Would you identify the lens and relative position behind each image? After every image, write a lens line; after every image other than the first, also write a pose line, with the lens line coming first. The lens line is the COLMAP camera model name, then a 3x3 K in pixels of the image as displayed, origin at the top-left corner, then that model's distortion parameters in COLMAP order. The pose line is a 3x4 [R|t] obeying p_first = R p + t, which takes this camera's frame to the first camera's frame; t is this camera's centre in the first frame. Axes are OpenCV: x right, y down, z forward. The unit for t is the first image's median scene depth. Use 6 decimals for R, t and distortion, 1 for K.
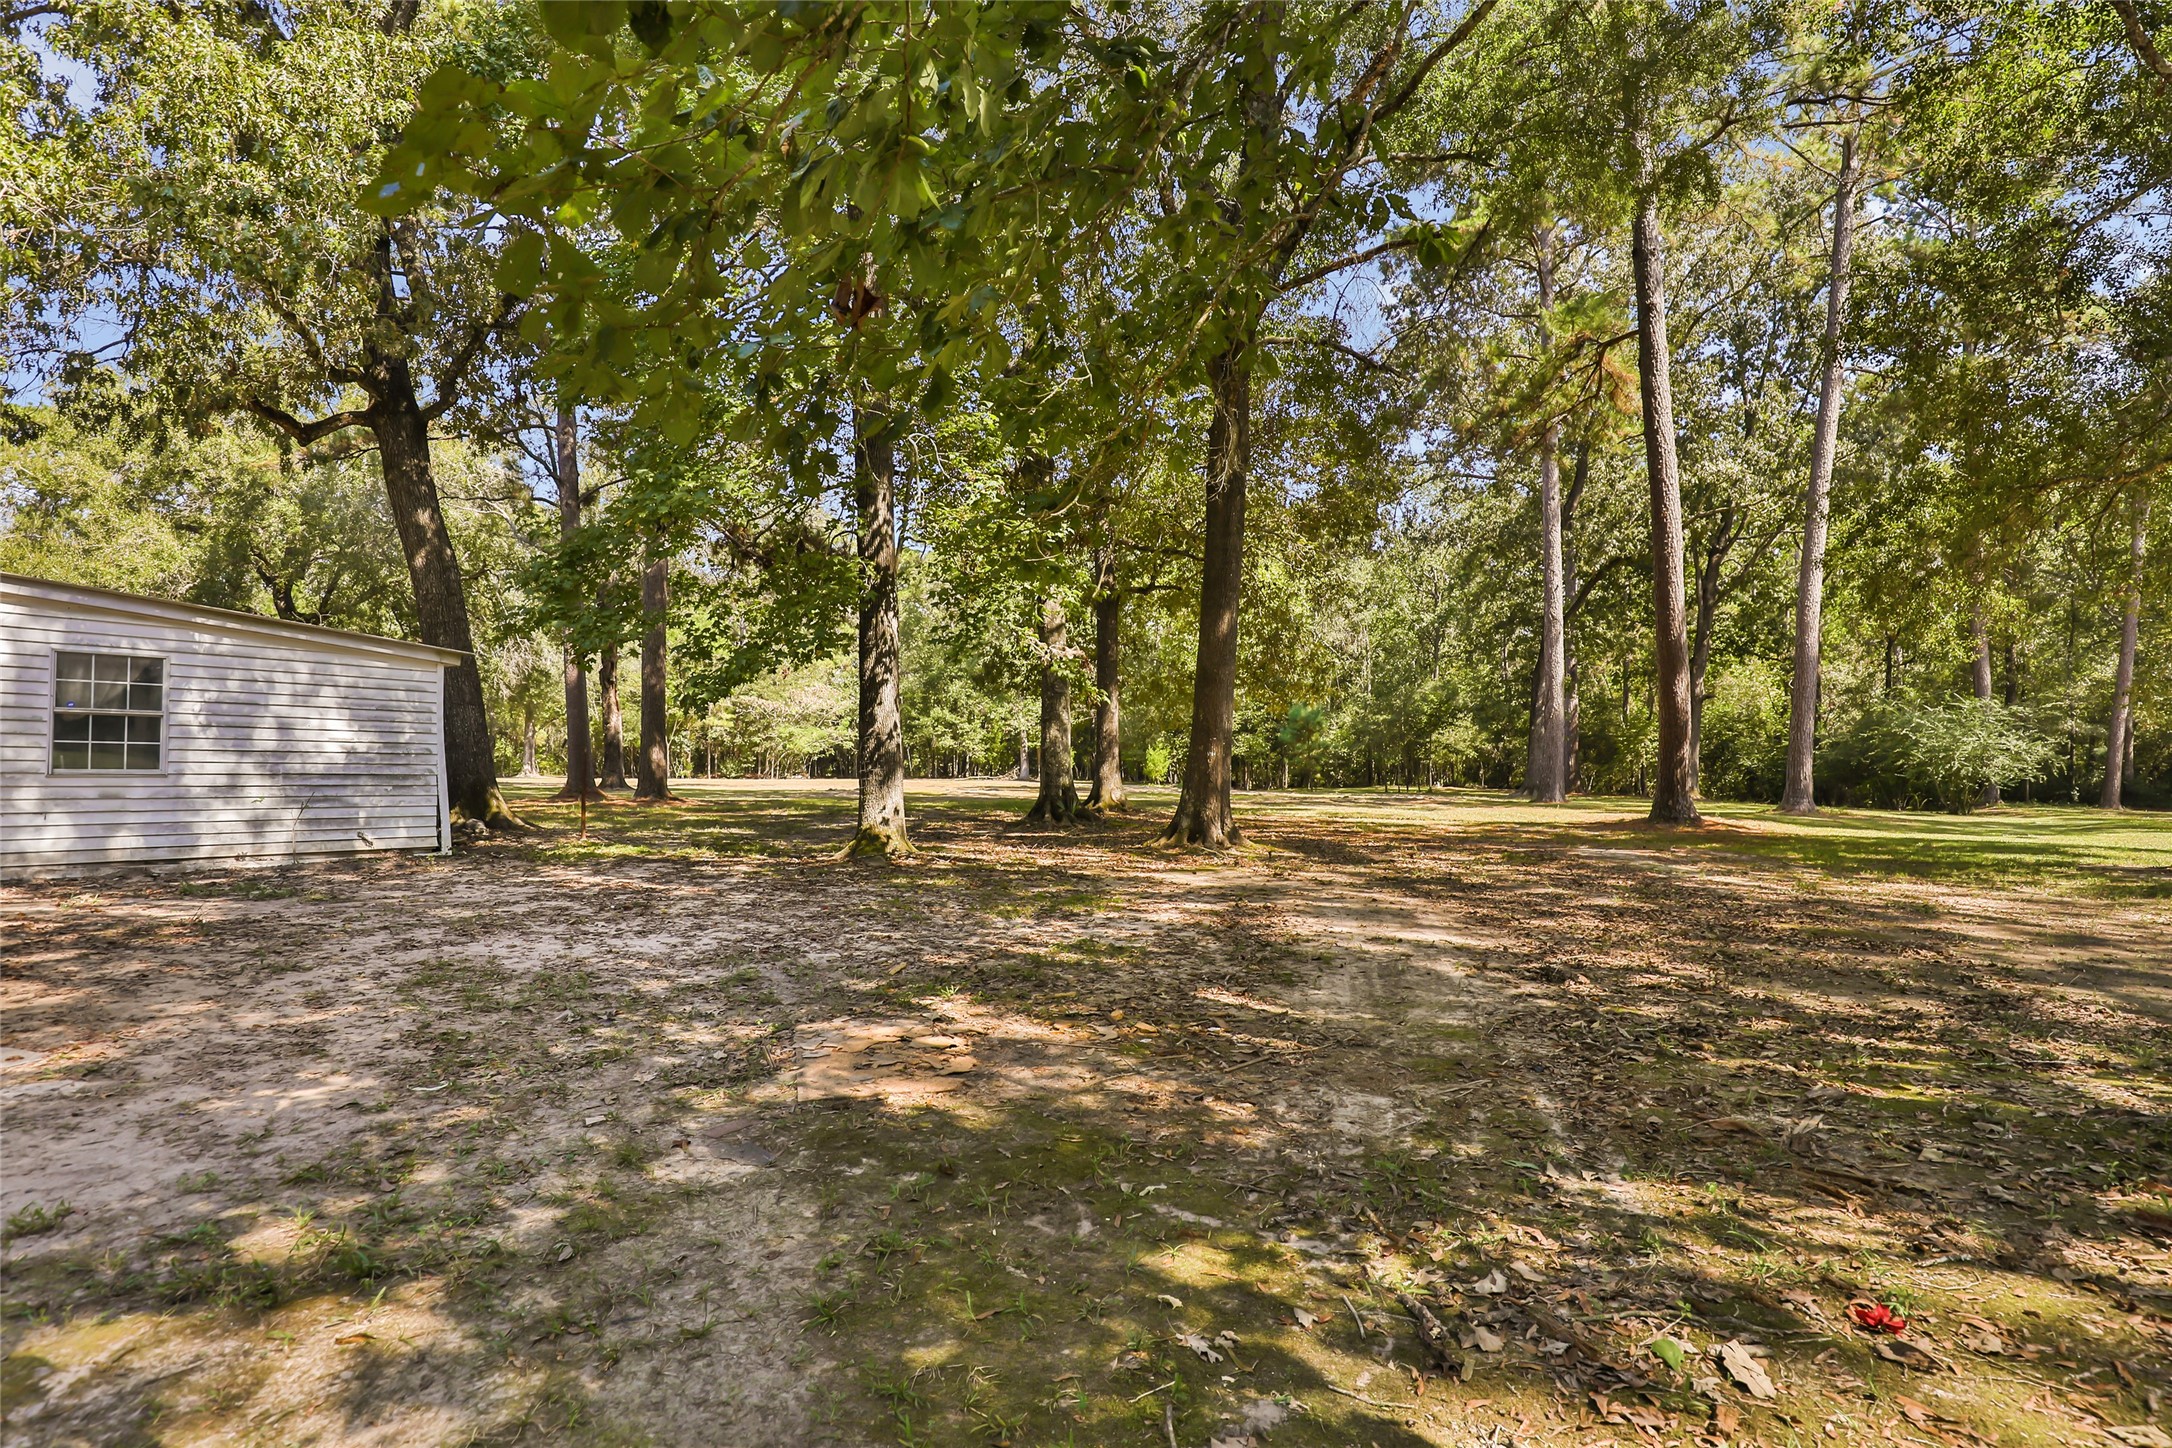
lens RADIAL K [[1021.4, 0, 1083.4], [0, 1021.4, 738.5], [0, 0, 1]] dist [0.004169, 0.000420]
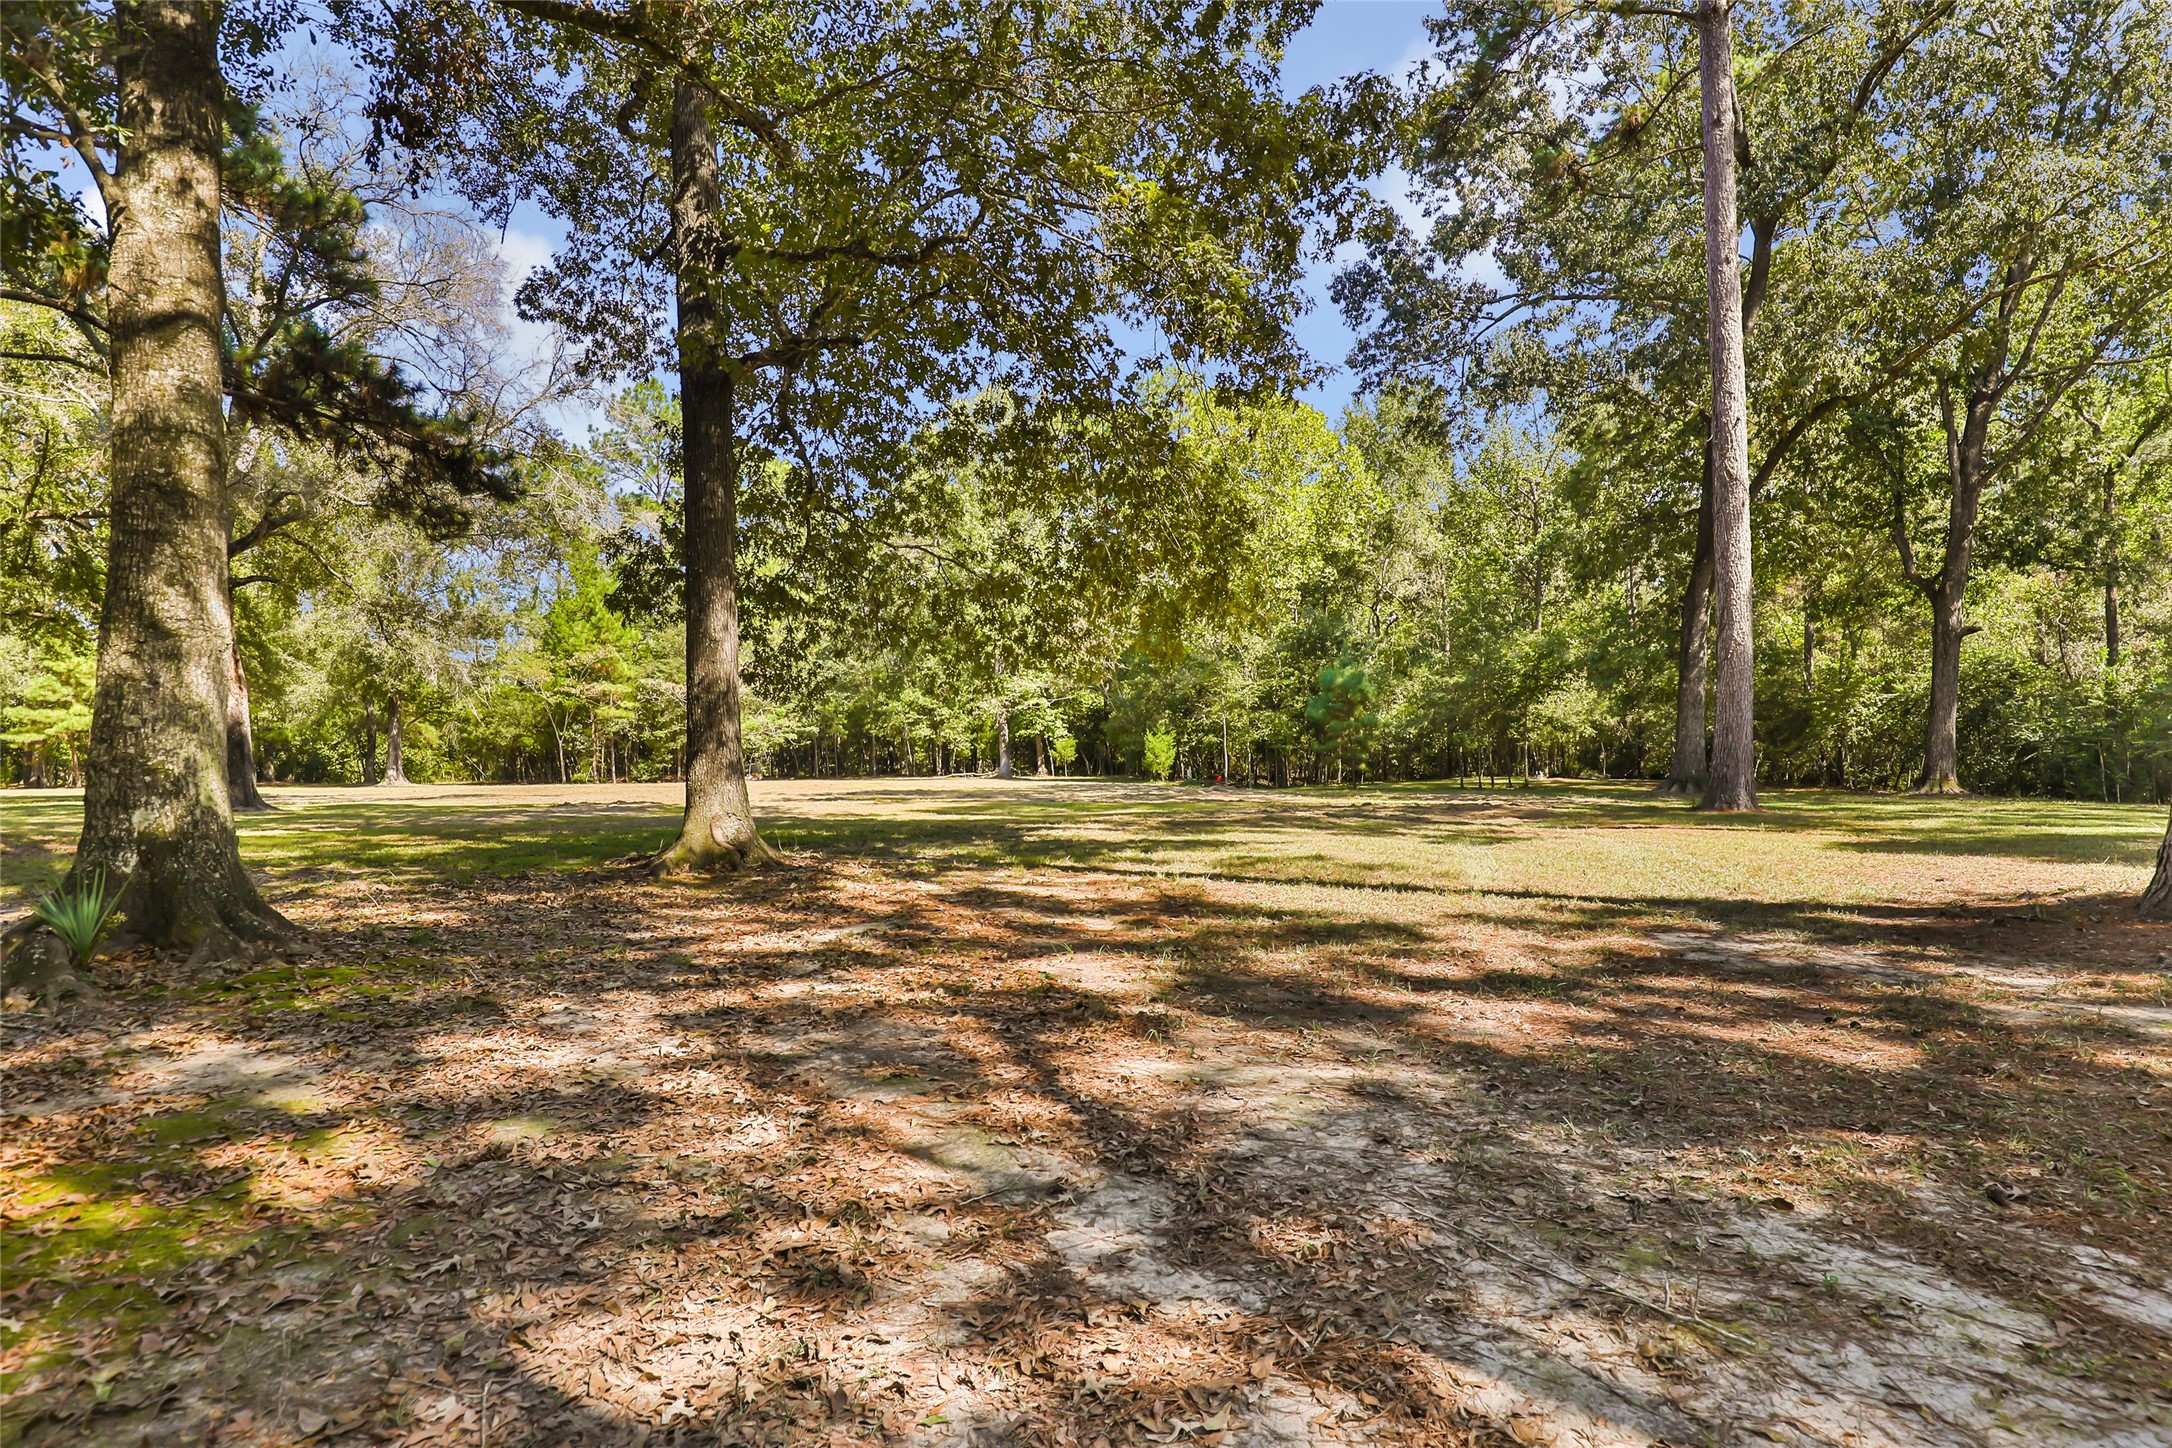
lens RADIAL K [[1040.2, 0, 1131.0], [0, 1040.2, 735.0], [0, 0, 1]] dist [0.016190, 0.000034]
pose [[0.998405, -0.019078, -0.053137, 0.101266], [0.019262, 0.999810, 0.002947, 0.009129], [0.053071, -0.003966, 0.998583, 0.259354]]
